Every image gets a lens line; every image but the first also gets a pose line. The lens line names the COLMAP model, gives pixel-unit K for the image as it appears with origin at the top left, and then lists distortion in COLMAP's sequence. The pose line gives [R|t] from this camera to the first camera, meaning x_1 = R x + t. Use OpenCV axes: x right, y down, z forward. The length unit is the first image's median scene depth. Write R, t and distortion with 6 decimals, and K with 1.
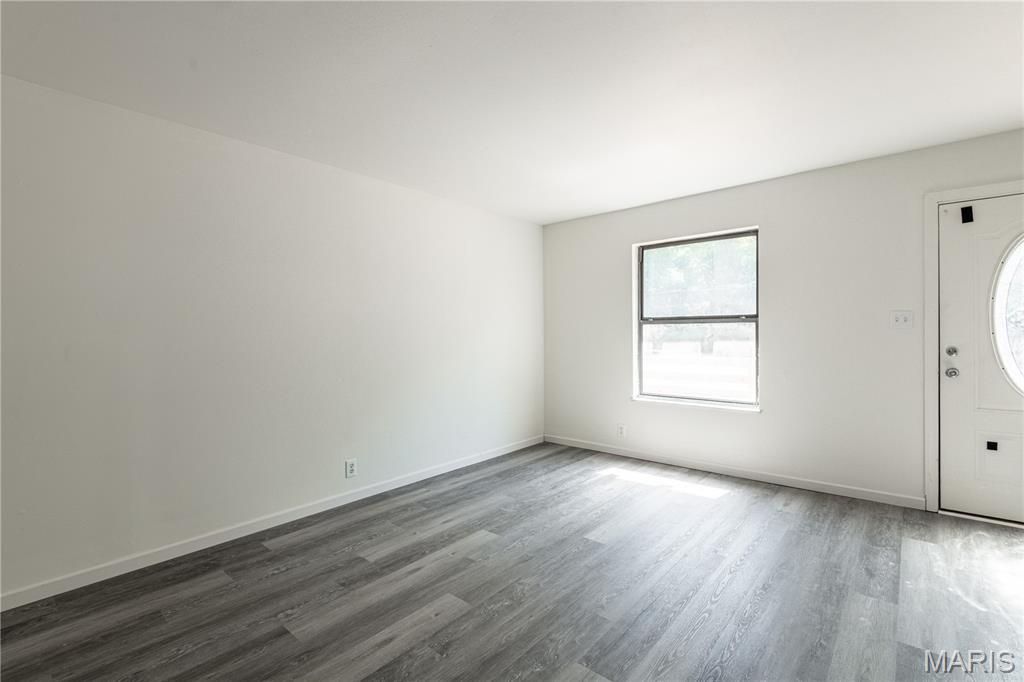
lens RADIAL K [[467.2, 0, 514.2], [0, 467.2, 337.5], [0, 0, 1]] dist [0.013291, -0.009011]
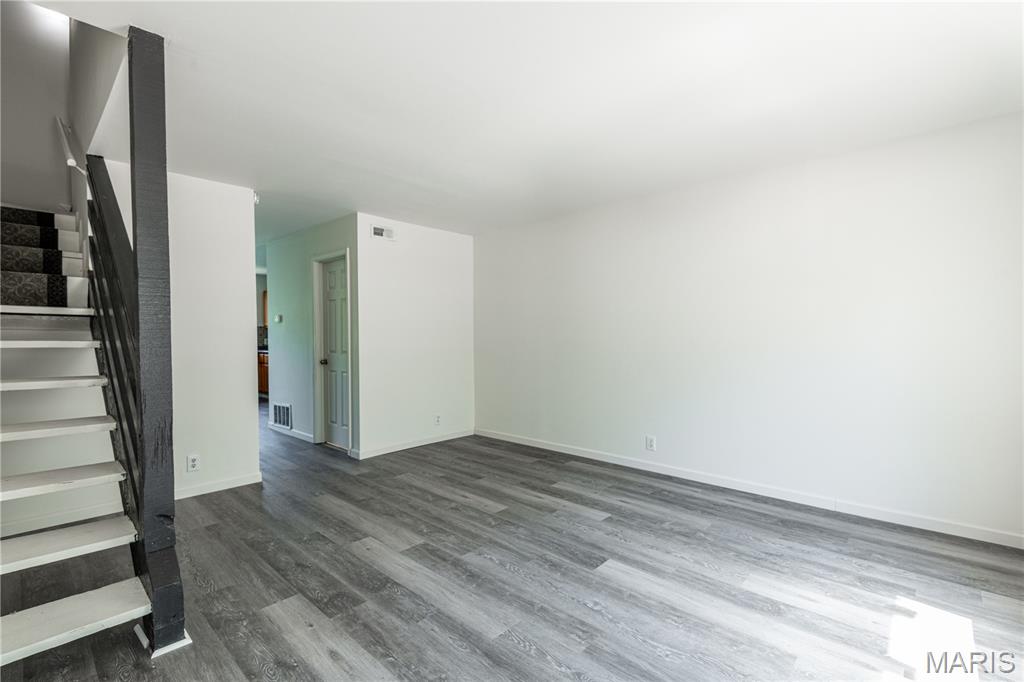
lens RADIAL K [[467.2, 0, 514.3], [0, 467.2, 339.0], [0, 0, 1]] dist [0.013291, -0.009011]
pose [[-0.050210, 0.022896, -0.998476, 1.007738], [-0.004771, 0.999720, 0.023164, -0.017923], [0.998727, 0.005926, -0.050086, 0.823180]]
